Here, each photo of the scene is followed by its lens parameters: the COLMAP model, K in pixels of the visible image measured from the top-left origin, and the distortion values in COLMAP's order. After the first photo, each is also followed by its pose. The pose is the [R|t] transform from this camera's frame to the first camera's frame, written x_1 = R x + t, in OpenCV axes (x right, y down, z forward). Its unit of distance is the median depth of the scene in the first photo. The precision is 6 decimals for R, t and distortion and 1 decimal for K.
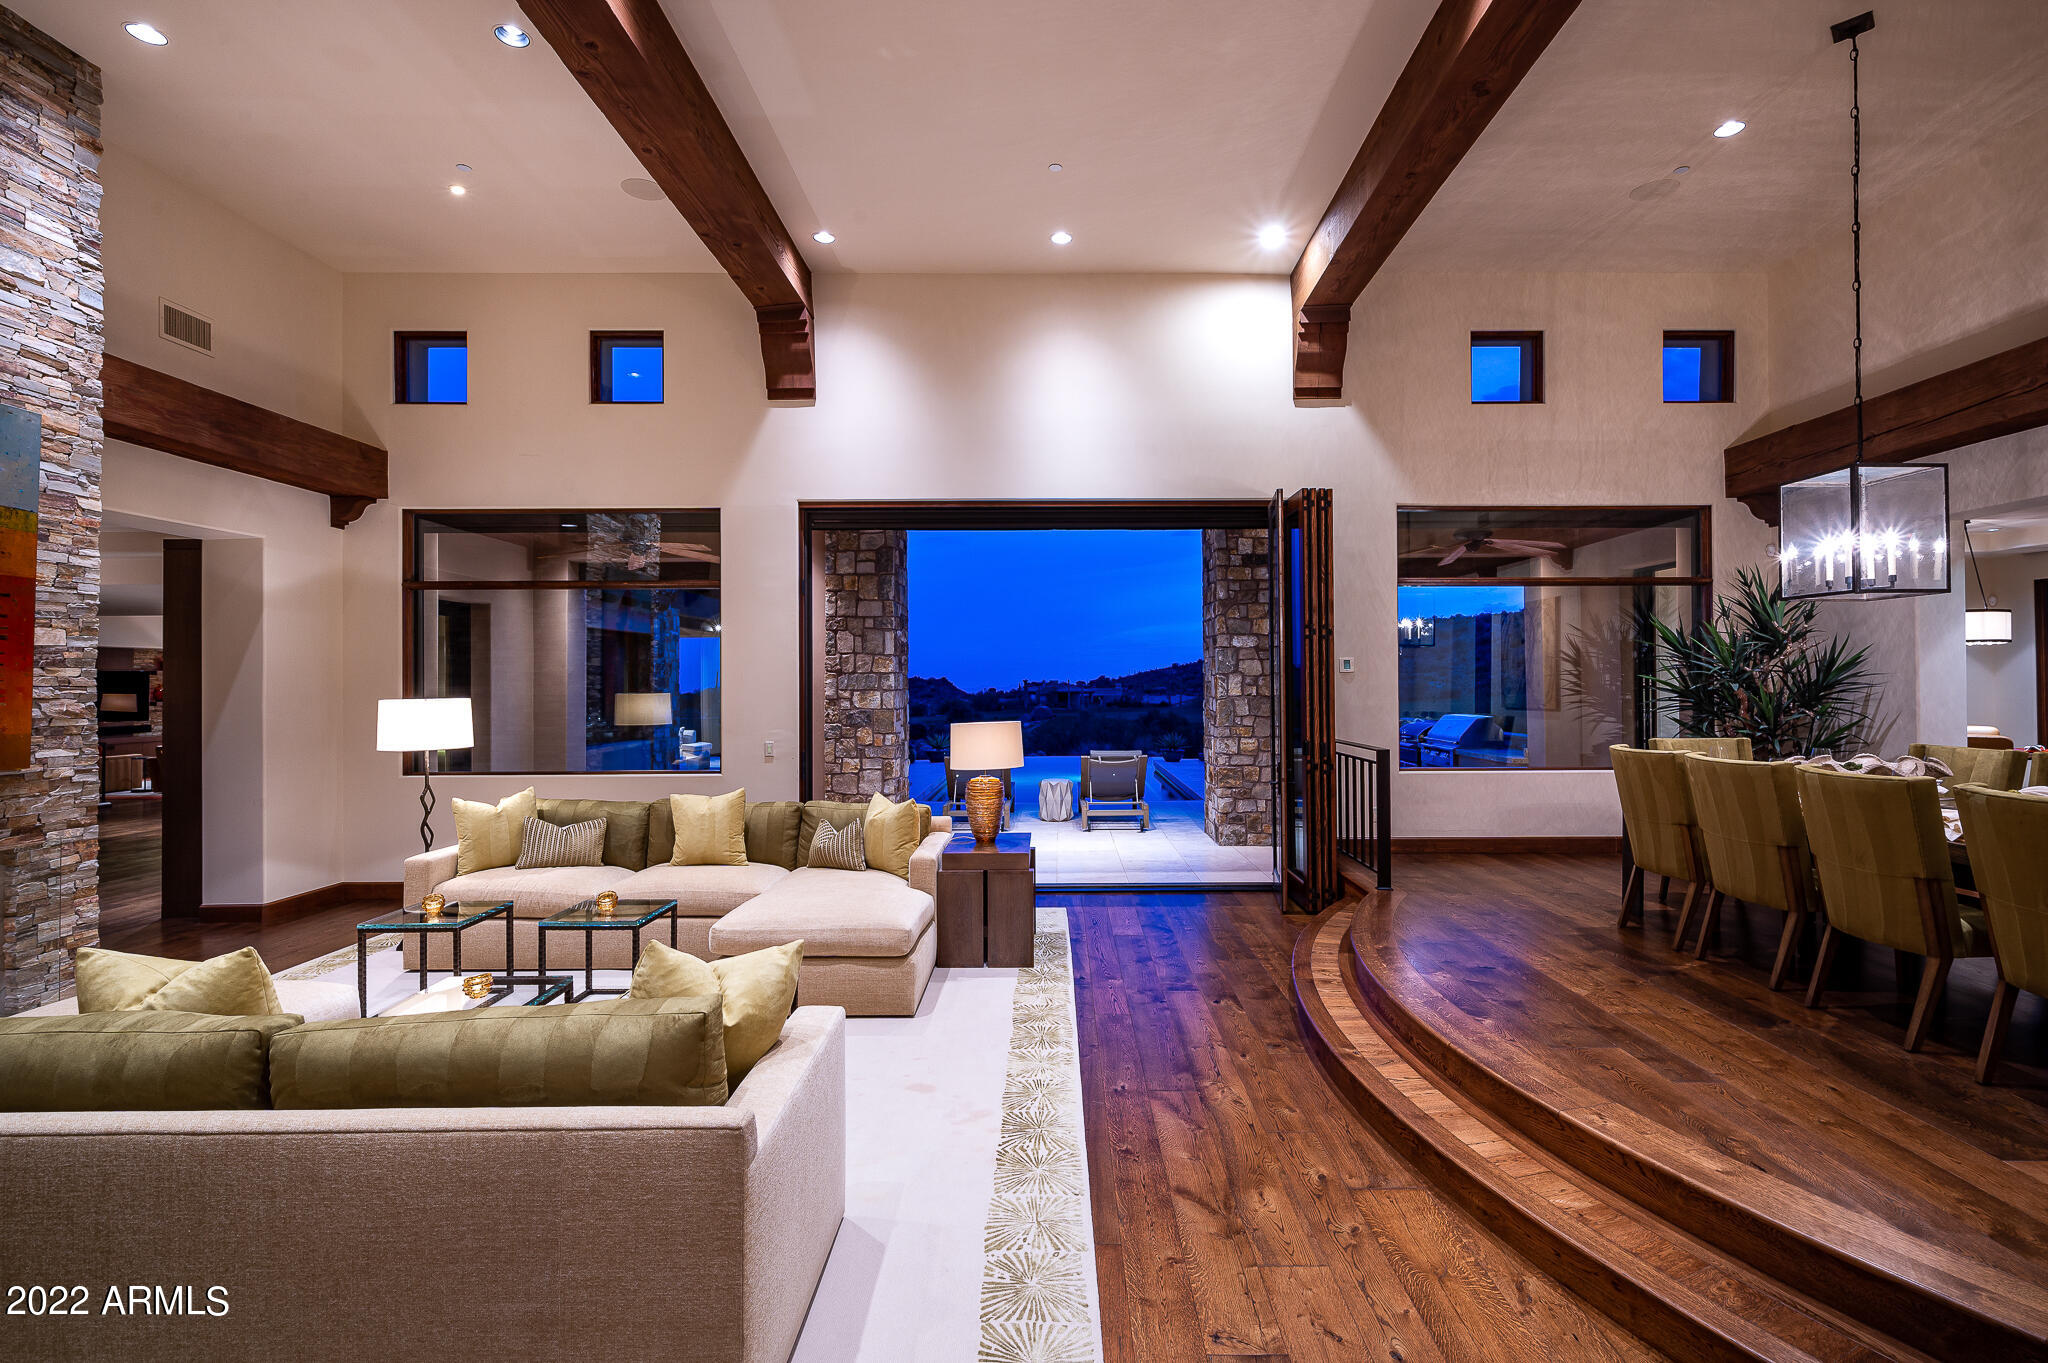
lens RADIAL K [[970.1, 0, 1052.3], [0, 970.1, 671.0], [0, 0, 1]] dist [-0.000197, -0.000069]
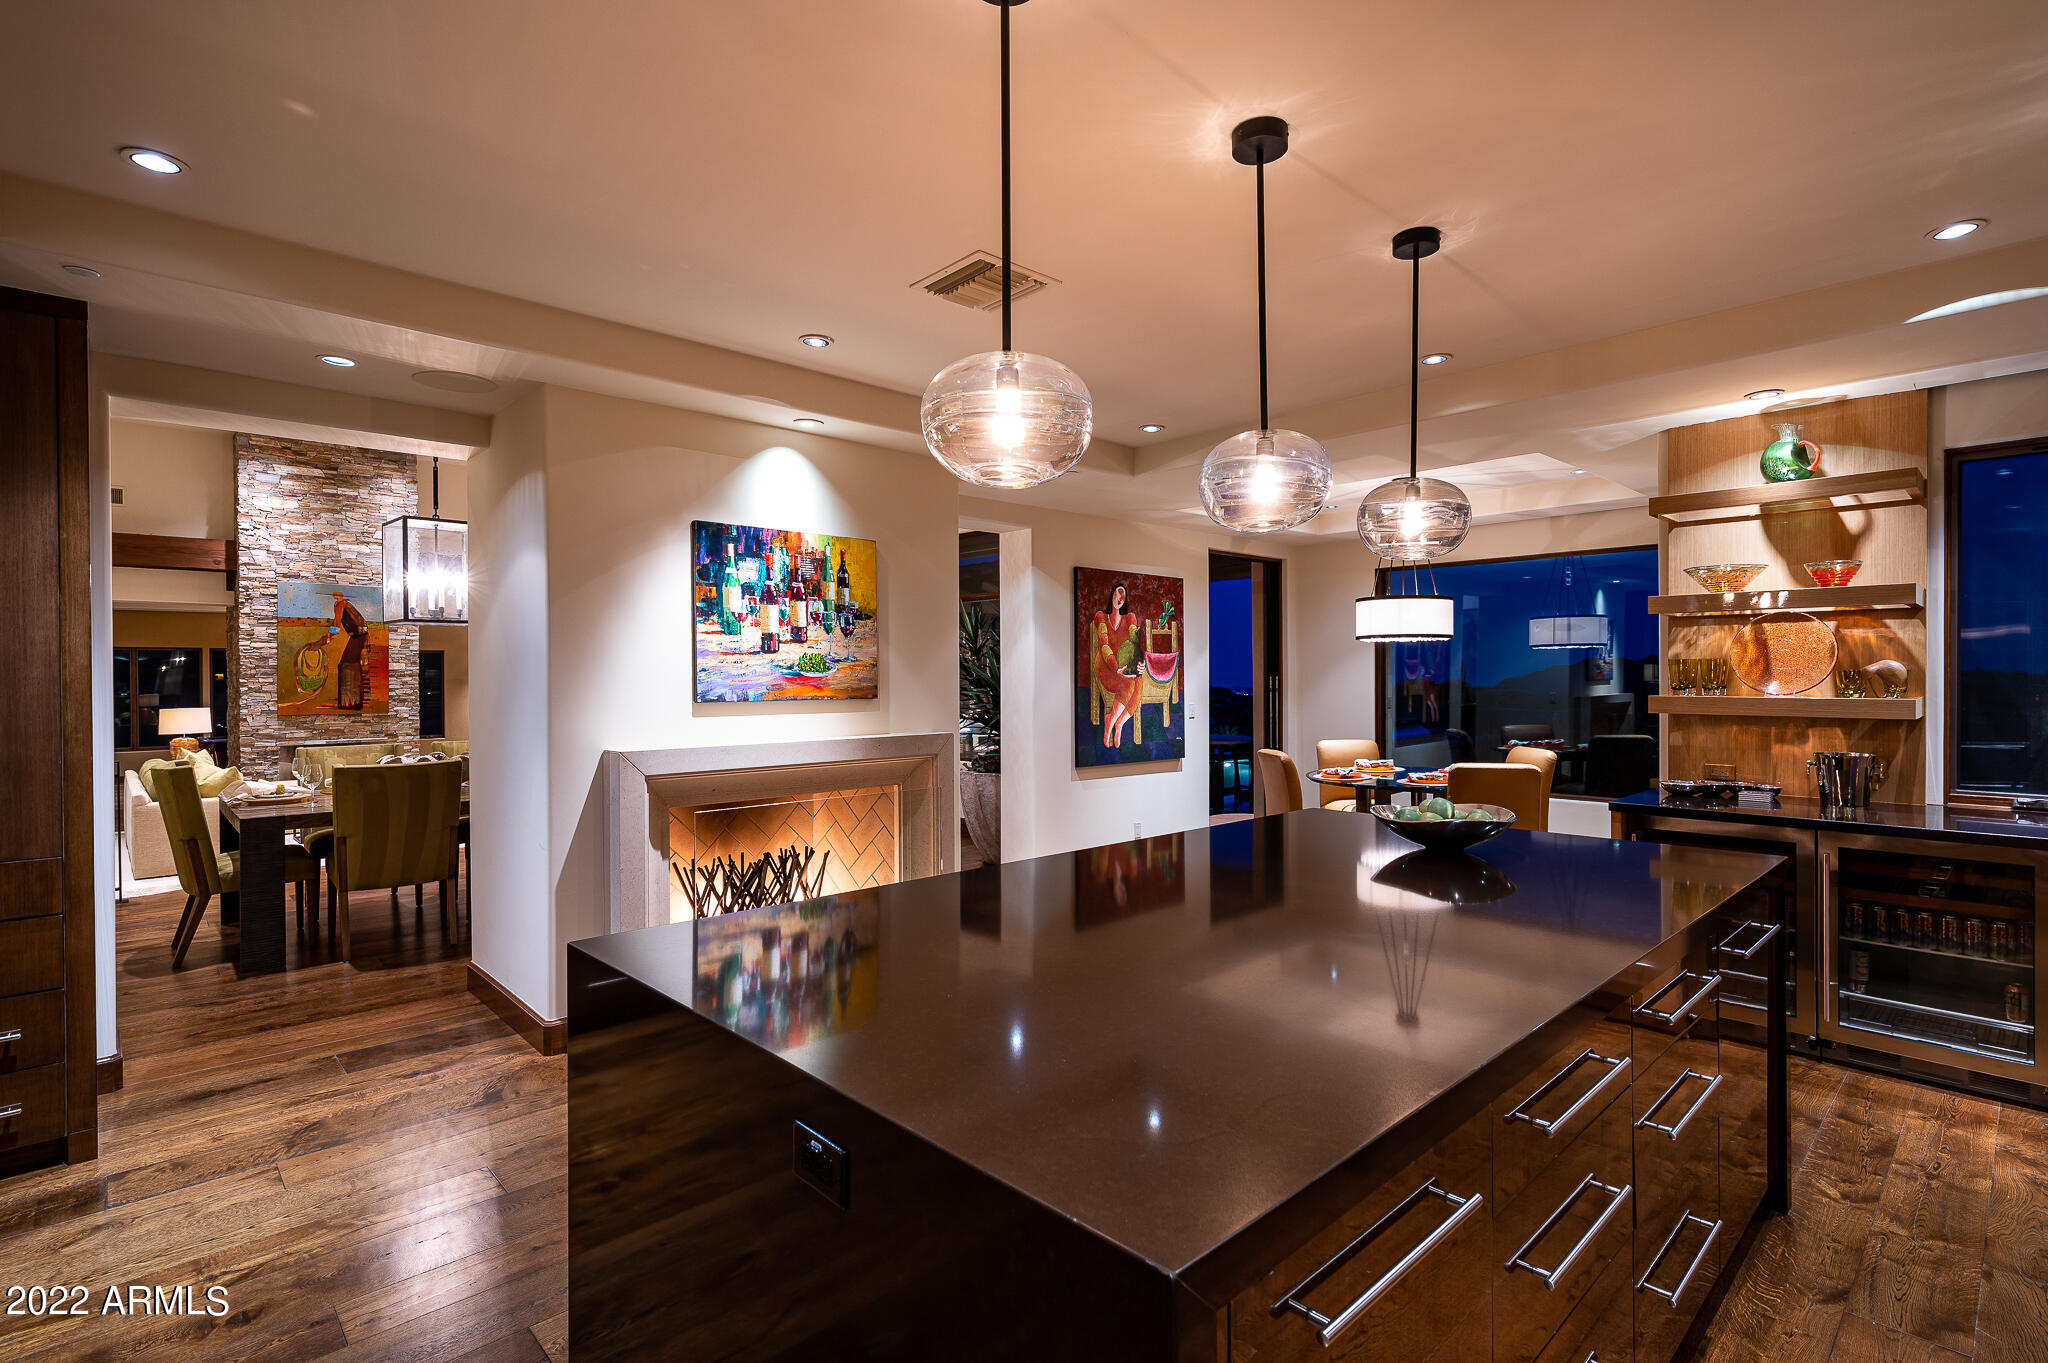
lens RADIAL K [[976.0, 0, 1021.0], [0, 976.0, 680.6], [0, 0, 1]] dist [0.000821, -0.000078]
pose [[0.674041, 0.002827, -0.738689, 1.908643], [0.010385, 0.999858, 0.013303, -0.010802], [0.738621, -0.016638, 0.673915, 0.370918]]
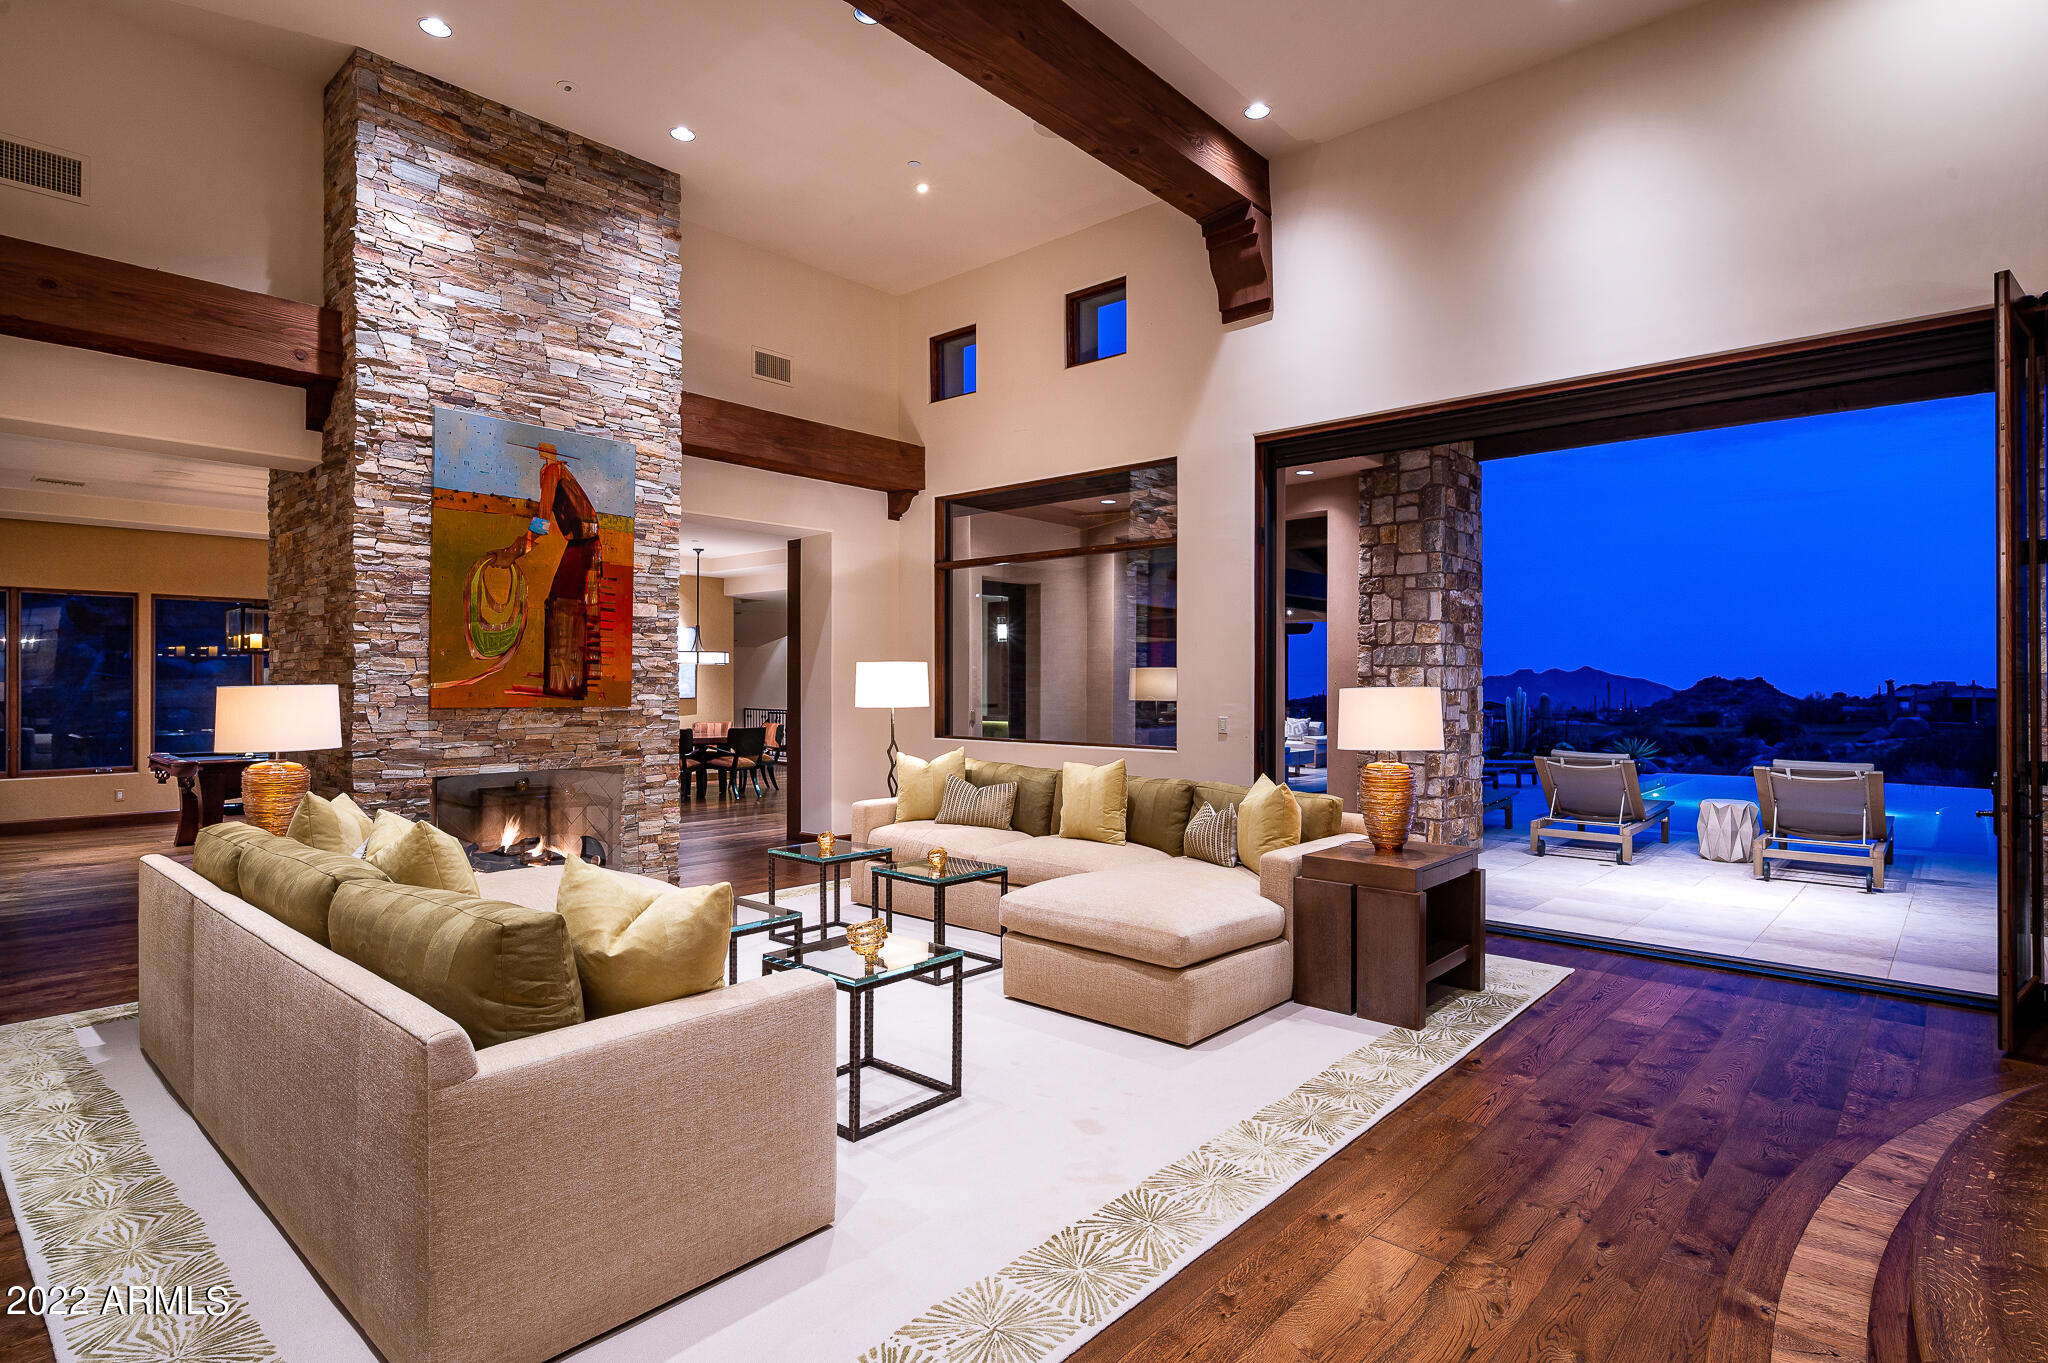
lens RADIAL K [[1050.4, 0, 1017.3], [0, 1050.4, 682.1], [0, 0, 1]] dist [0.000166, 0.000375]
pose [[0.733168, 0.005594, -0.680025, 0.285576], [0.000259, 0.999964, 0.008505, 0.044724], [0.680048, -0.006412, 0.733140, 0.241780]]
